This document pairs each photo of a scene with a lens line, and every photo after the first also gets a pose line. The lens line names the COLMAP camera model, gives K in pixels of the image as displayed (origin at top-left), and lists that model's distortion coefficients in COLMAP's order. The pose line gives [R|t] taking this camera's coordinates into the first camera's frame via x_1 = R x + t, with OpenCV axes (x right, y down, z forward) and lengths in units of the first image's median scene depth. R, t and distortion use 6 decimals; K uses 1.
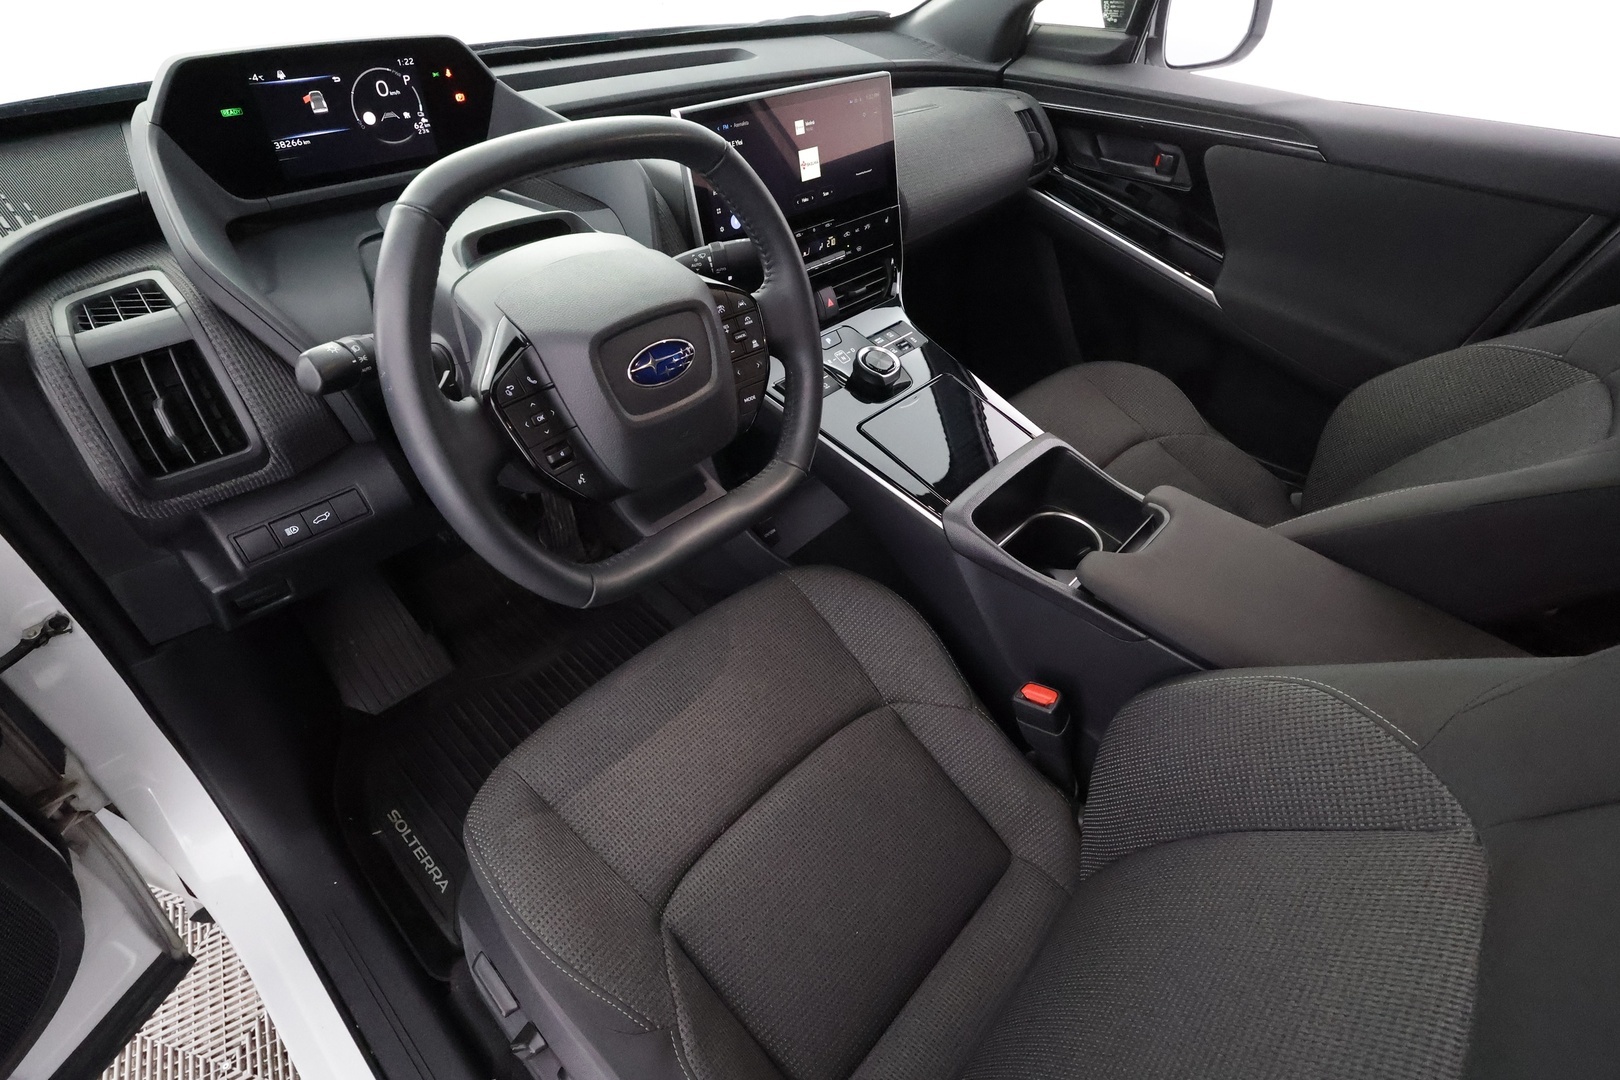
lens RADIAL K [[756.1, 0, 810.0], [0, 756.1, 540.0], [0, 0, 1]] dist [-0.001713, -0.000468]
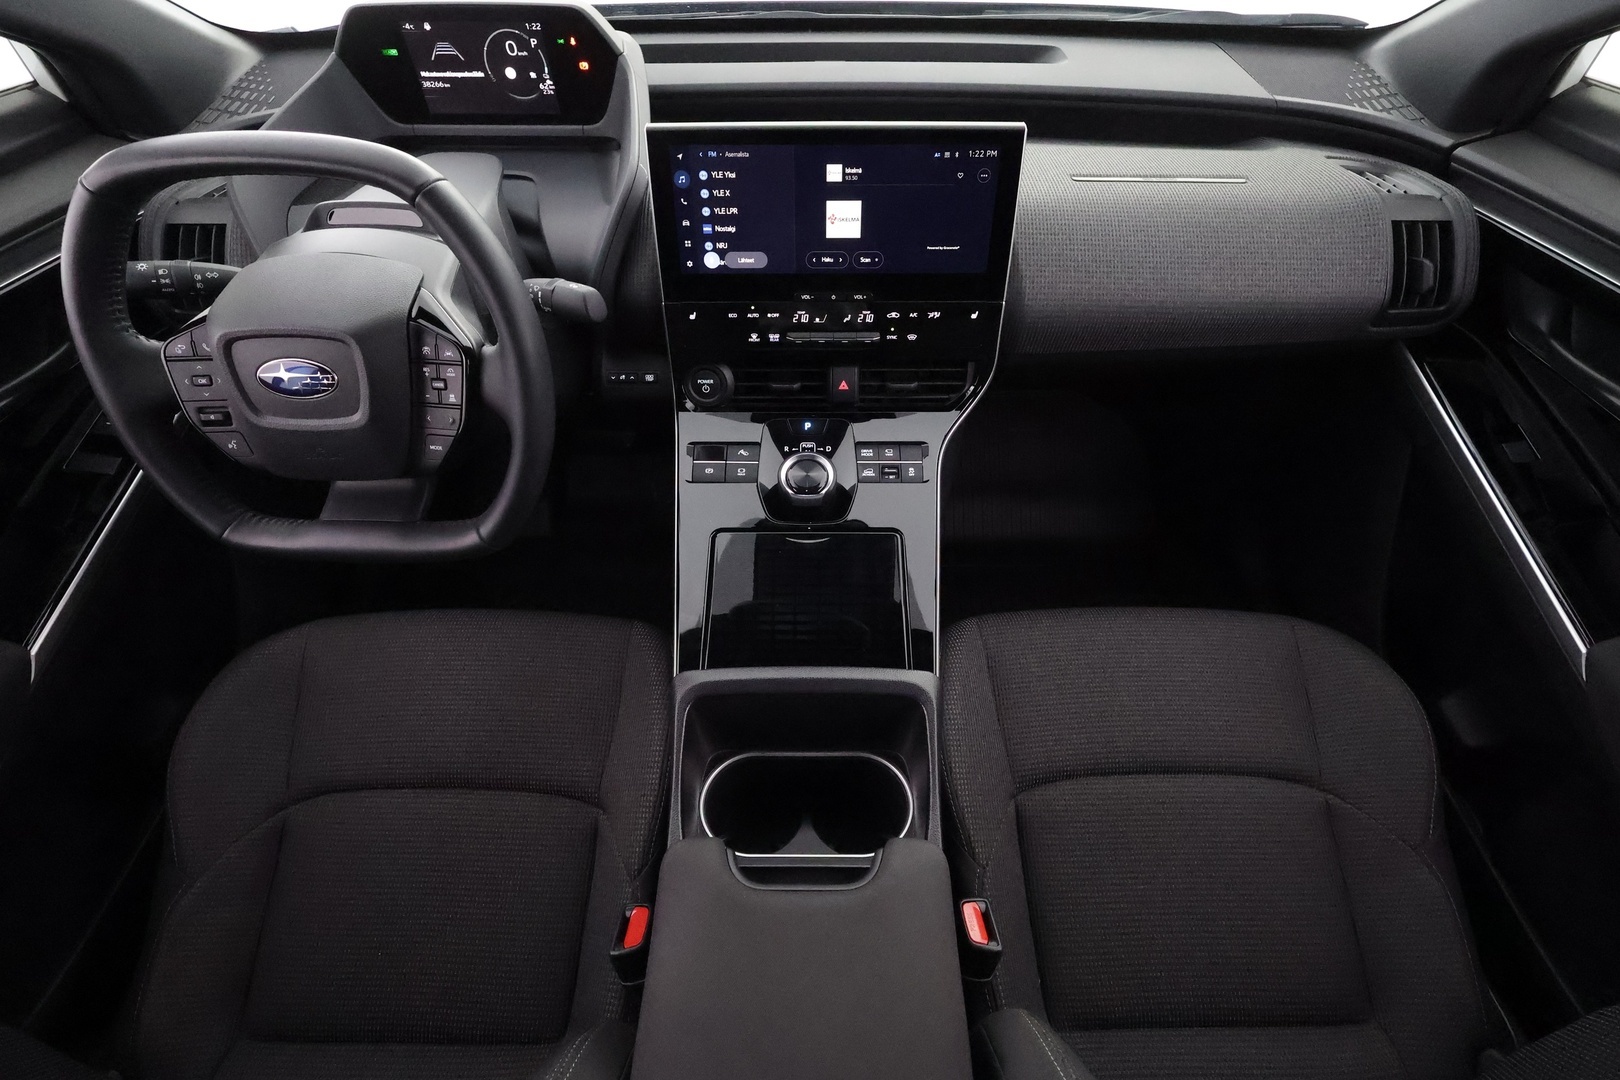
lens RADIAL K [[748.3, 0, 810.0], [0, 748.3, 540.0], [0, 0, 1]] dist [-0.000633, -0.000259]
pose [[0.676080, 0.508324, -0.533406, 0.628451], [-0.463978, 0.856073, 0.227736, -0.408533], [0.572398, 0.093521, 0.814625, 0.403788]]
